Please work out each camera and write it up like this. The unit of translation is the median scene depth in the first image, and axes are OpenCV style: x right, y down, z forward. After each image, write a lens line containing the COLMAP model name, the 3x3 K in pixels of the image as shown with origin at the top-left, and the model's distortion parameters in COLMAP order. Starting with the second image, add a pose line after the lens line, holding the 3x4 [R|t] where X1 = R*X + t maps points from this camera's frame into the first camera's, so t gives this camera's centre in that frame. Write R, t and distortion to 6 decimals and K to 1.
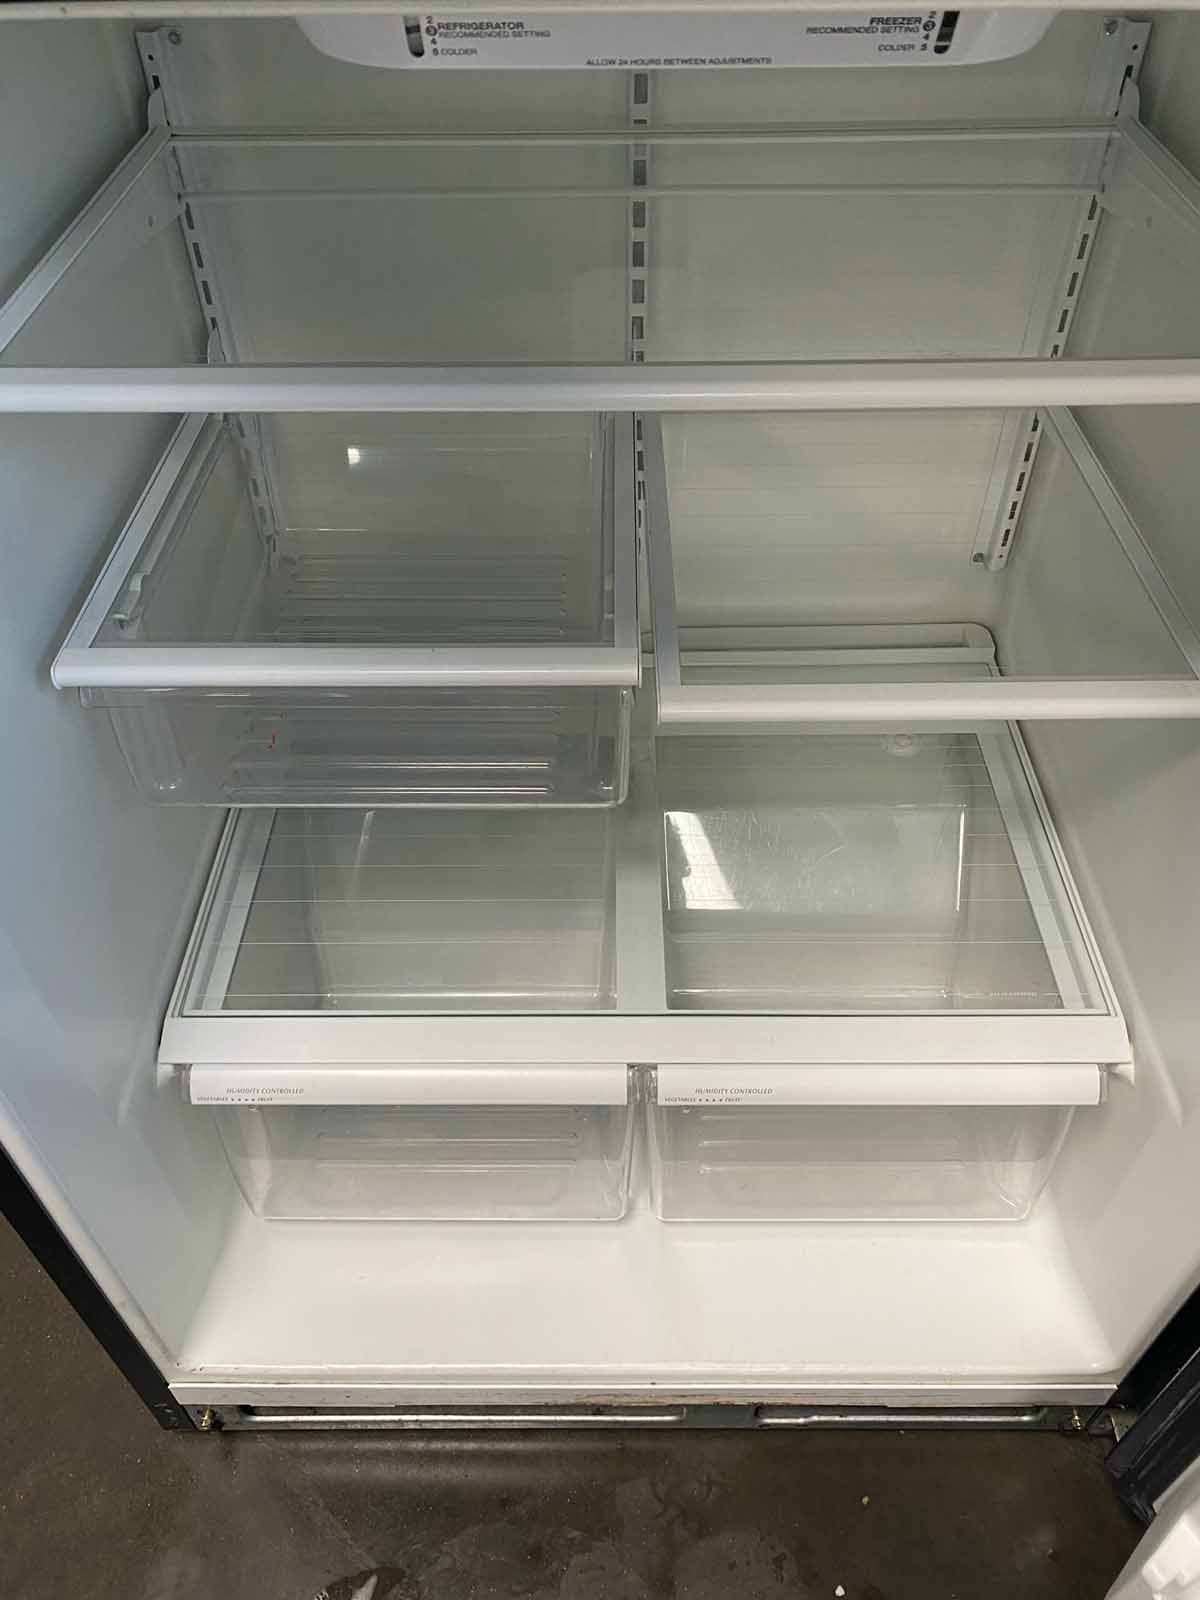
lens RADIAL K [[1156.5, 0, 595.0], [0, 1156.5, 831.1], [0, 0, 1]] dist [-0.001010, 0.001009]
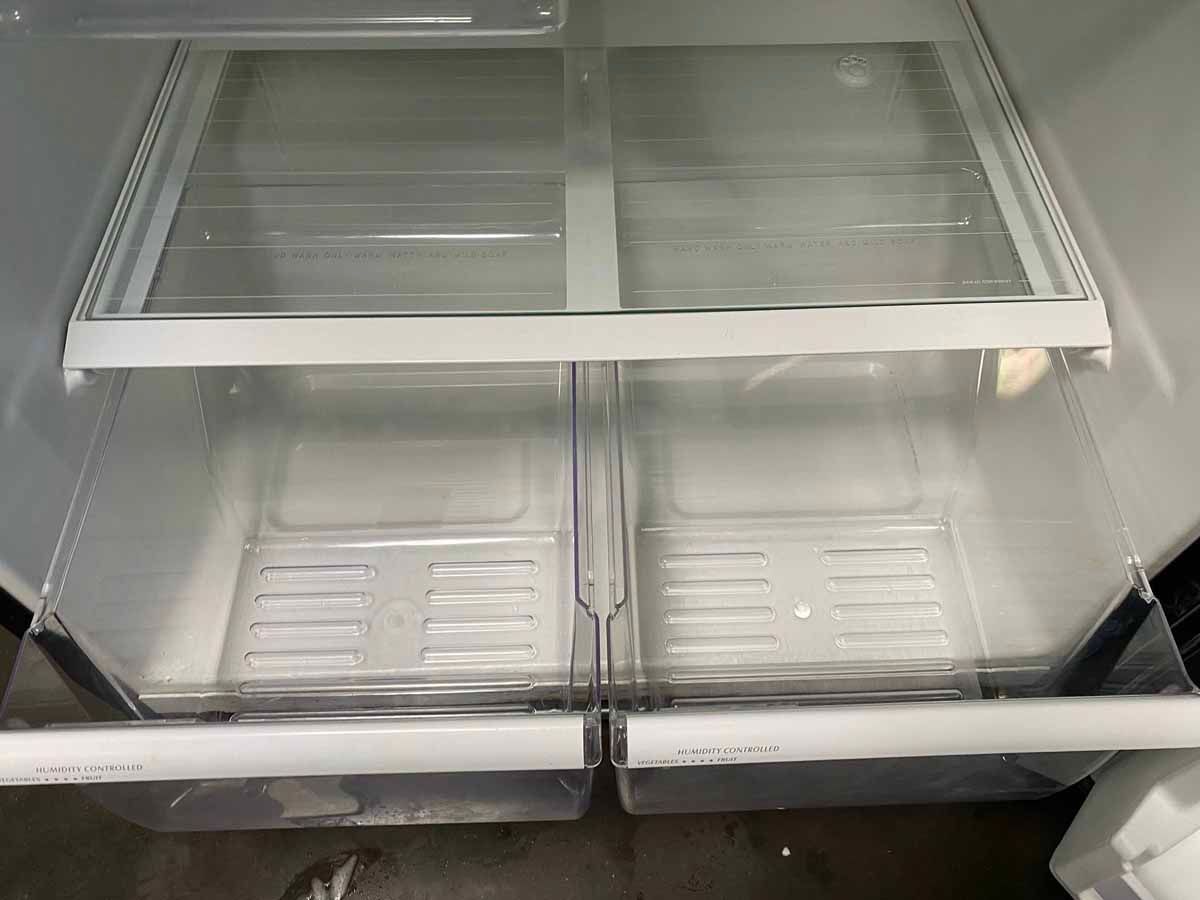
lens RADIAL K [[867.3, 0, 605.7], [0, 867.3, 448.7], [0, 0, 1]] dist [-0.001010, 0.001009]
pose [[0.999060, -0.022331, 0.037159, 0.021508], [0.015187, 0.983089, 0.182496, 0.140519], [-0.040606, -0.181760, 0.982504, 0.290489]]
